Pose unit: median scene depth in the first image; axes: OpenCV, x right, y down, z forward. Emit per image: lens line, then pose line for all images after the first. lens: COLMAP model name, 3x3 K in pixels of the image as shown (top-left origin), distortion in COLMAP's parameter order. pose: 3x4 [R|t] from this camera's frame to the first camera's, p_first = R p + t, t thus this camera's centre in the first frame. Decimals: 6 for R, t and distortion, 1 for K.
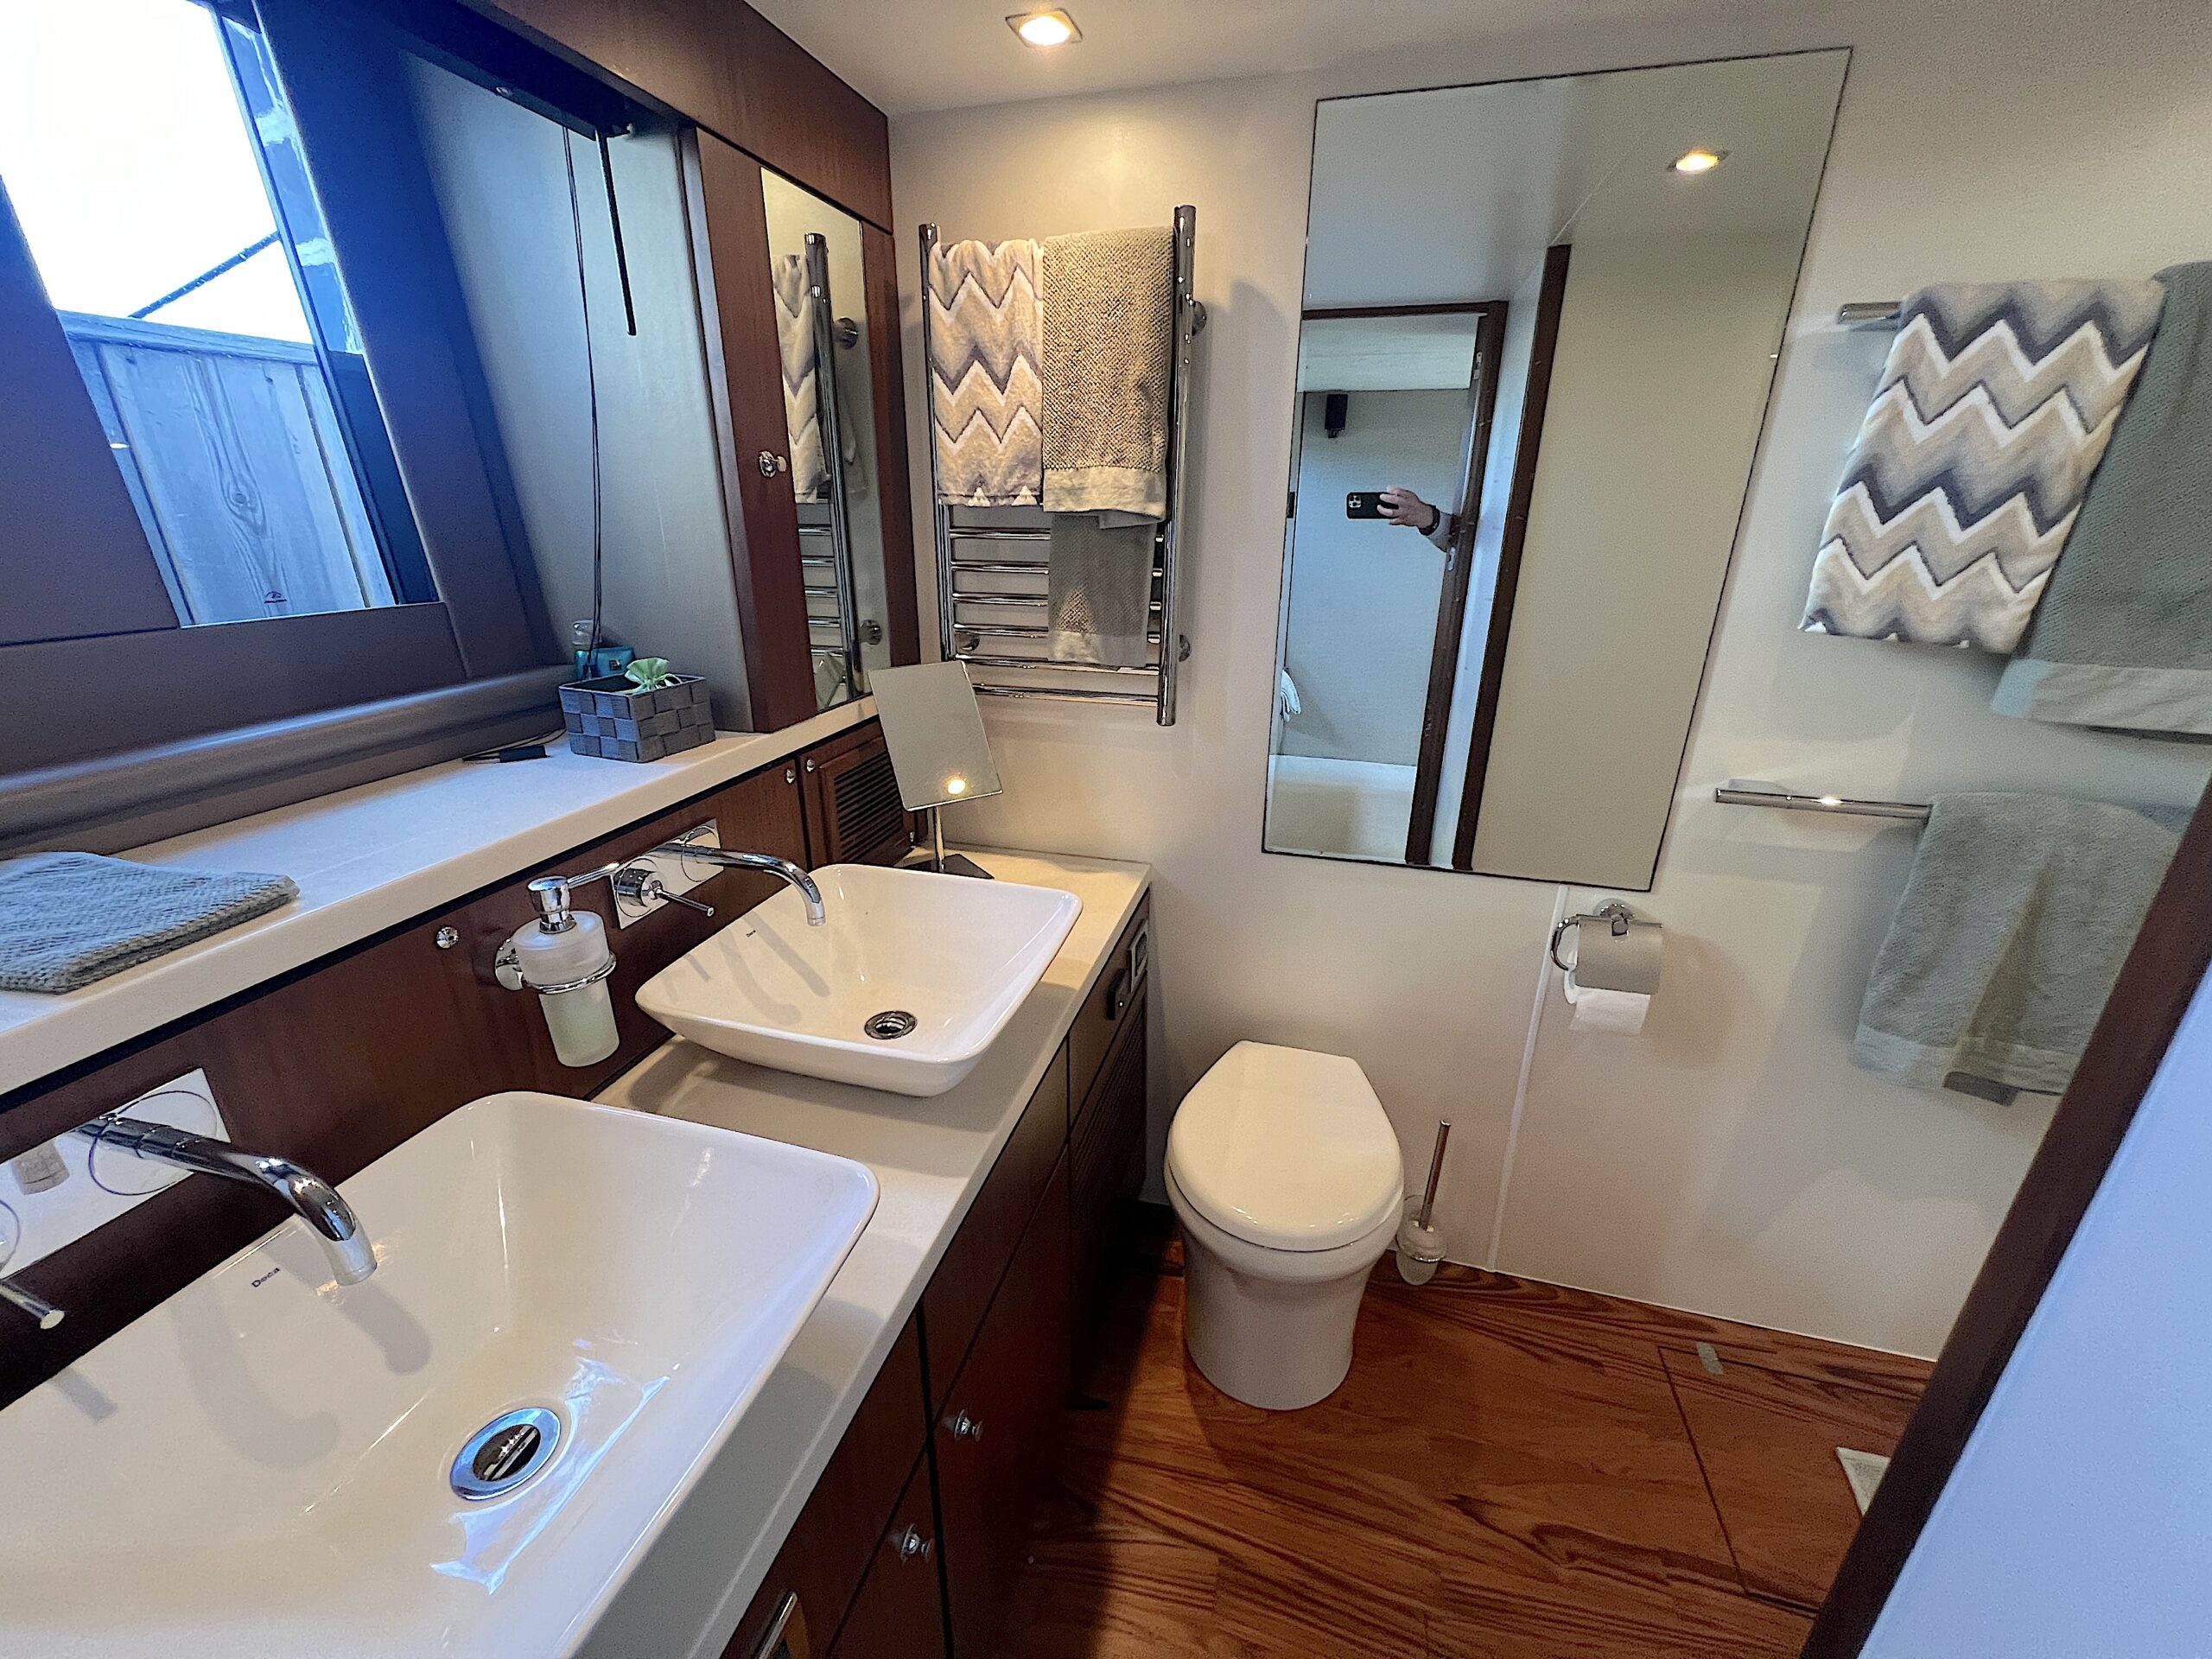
lens RADIAL K [[883.5, 0, 1100.7], [0, 883.5, 833.3], [0, 0, 1]] dist [0.001423, -0.000434]
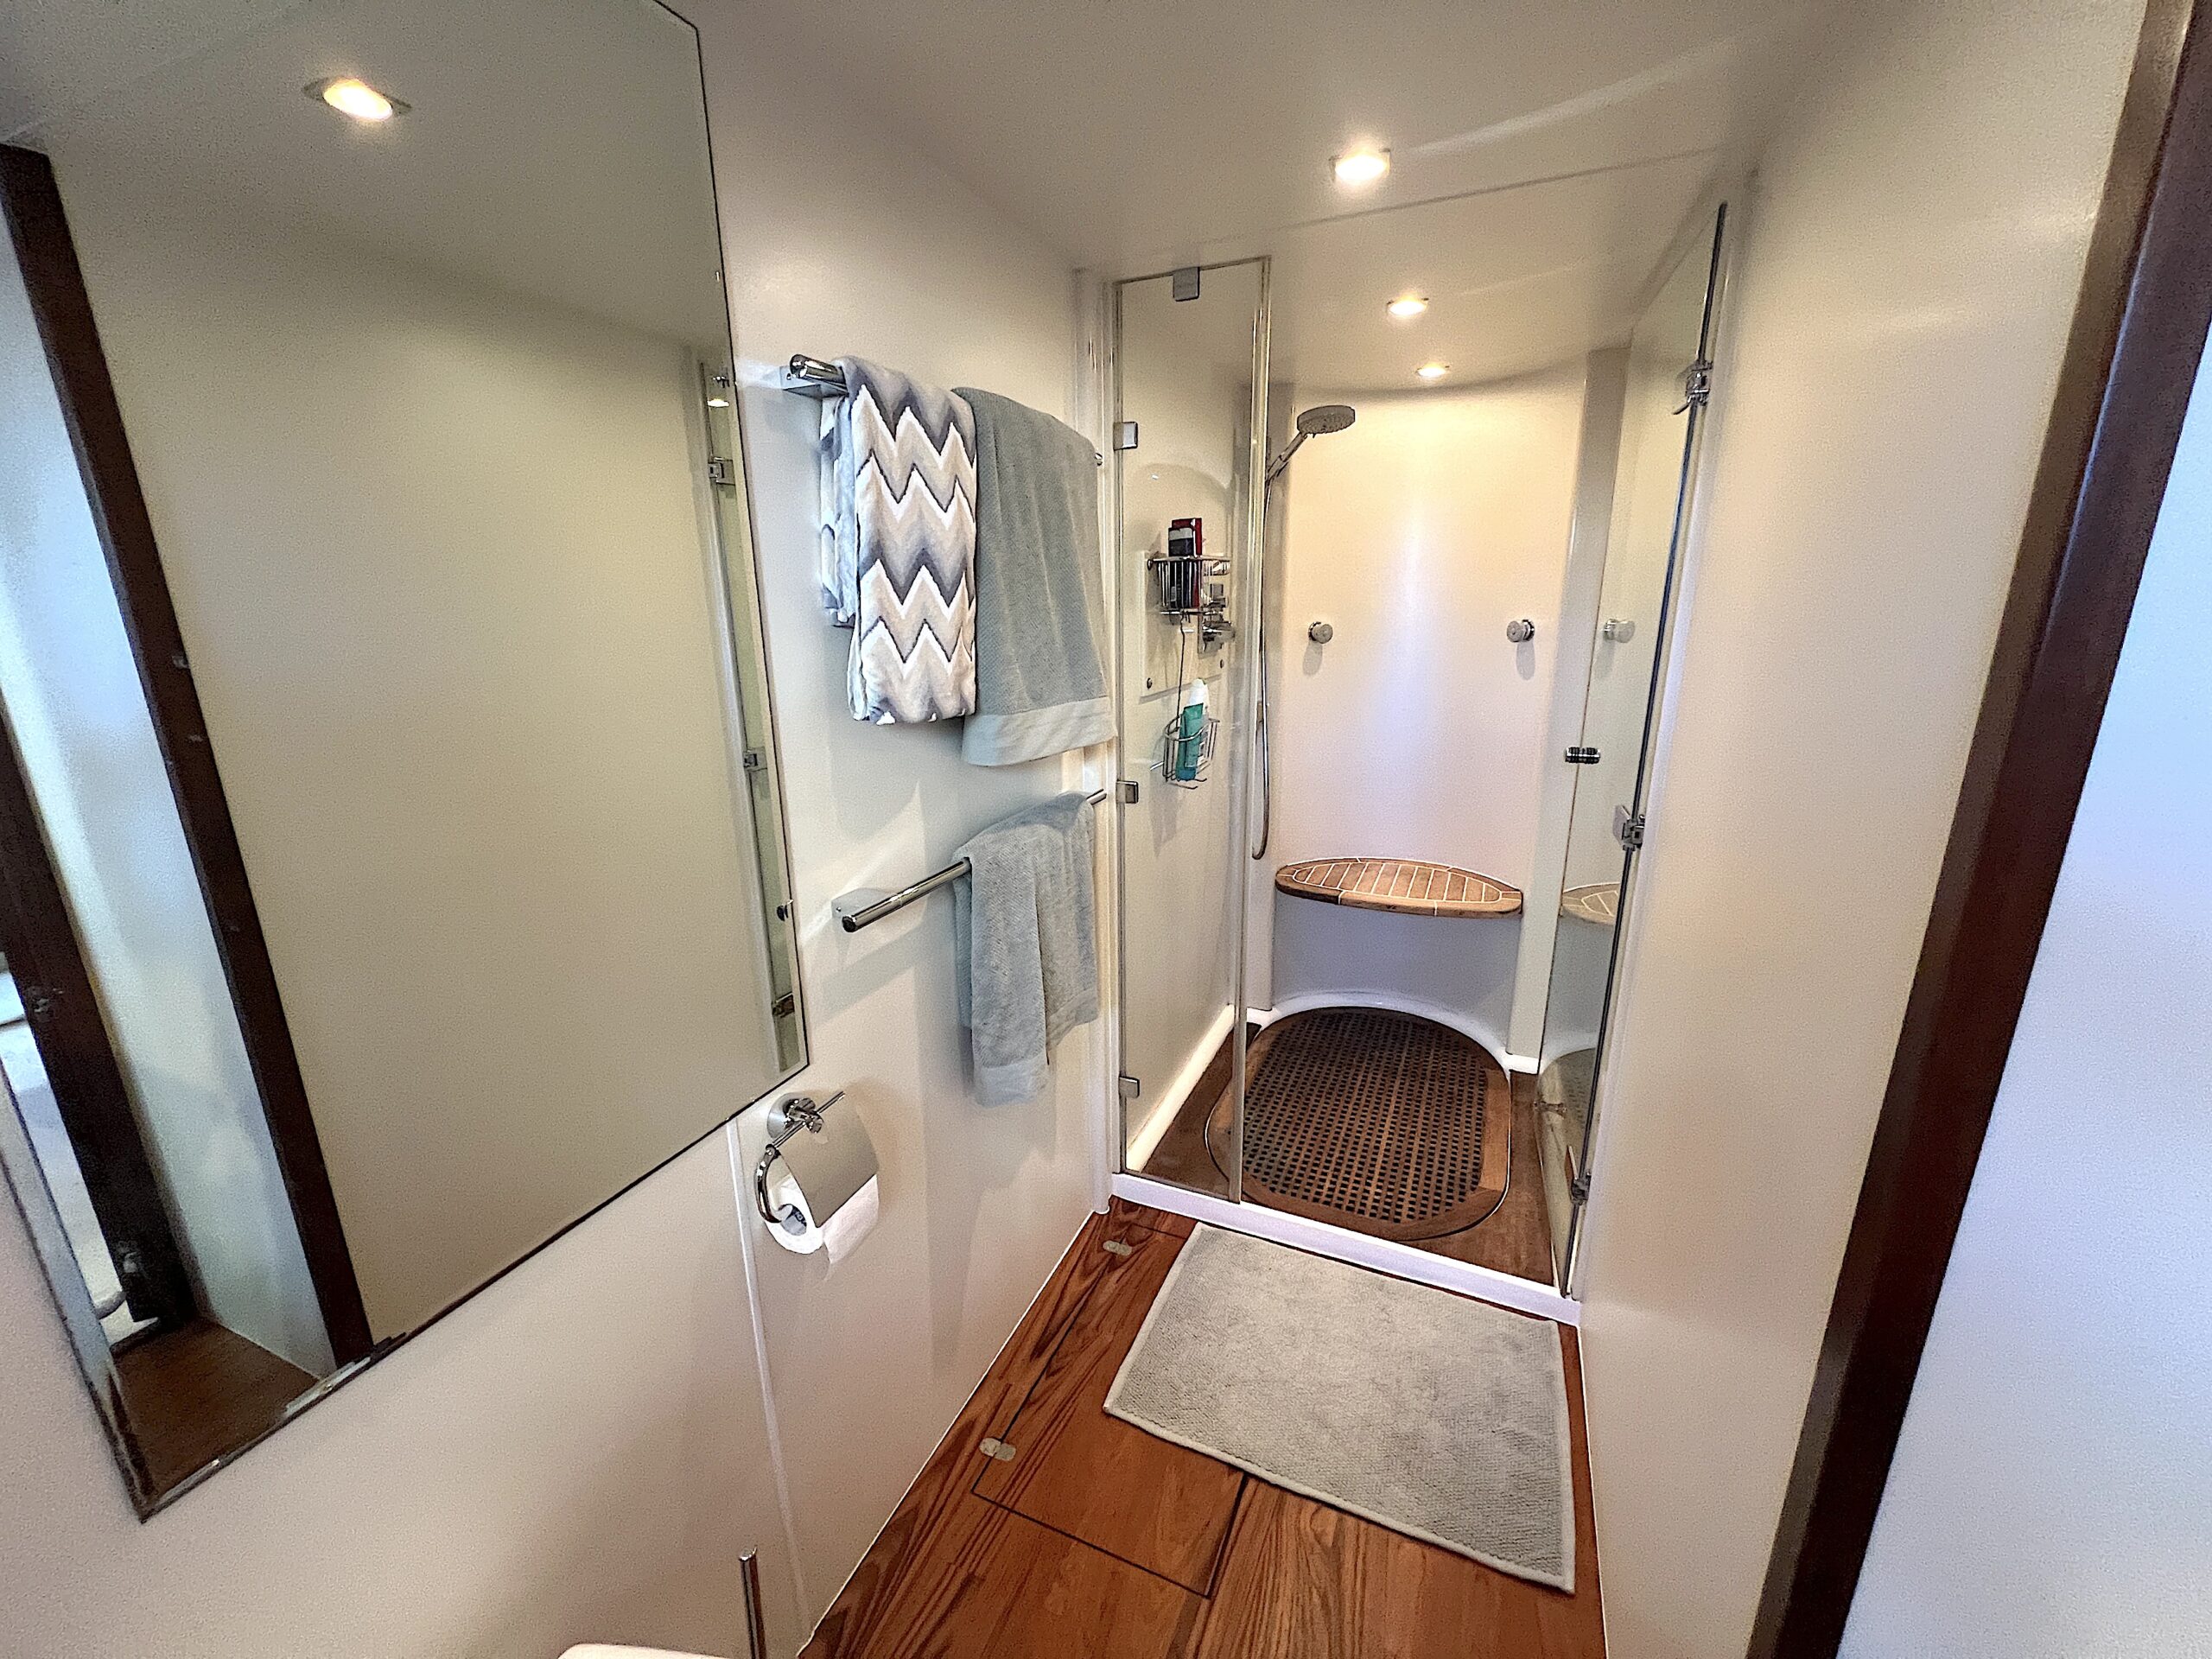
lens RADIAL K [[883.5, 0, 1107.6], [0, 883.5, 837.2], [0, 0, 1]] dist [0.001423, -0.000434]
pose [[0.141856, -0.267619, 0.953025, -0.044858], [0.363241, 0.909672, 0.201377, -0.222379], [-0.920833, 0.317611, 0.226253, 0.629860]]
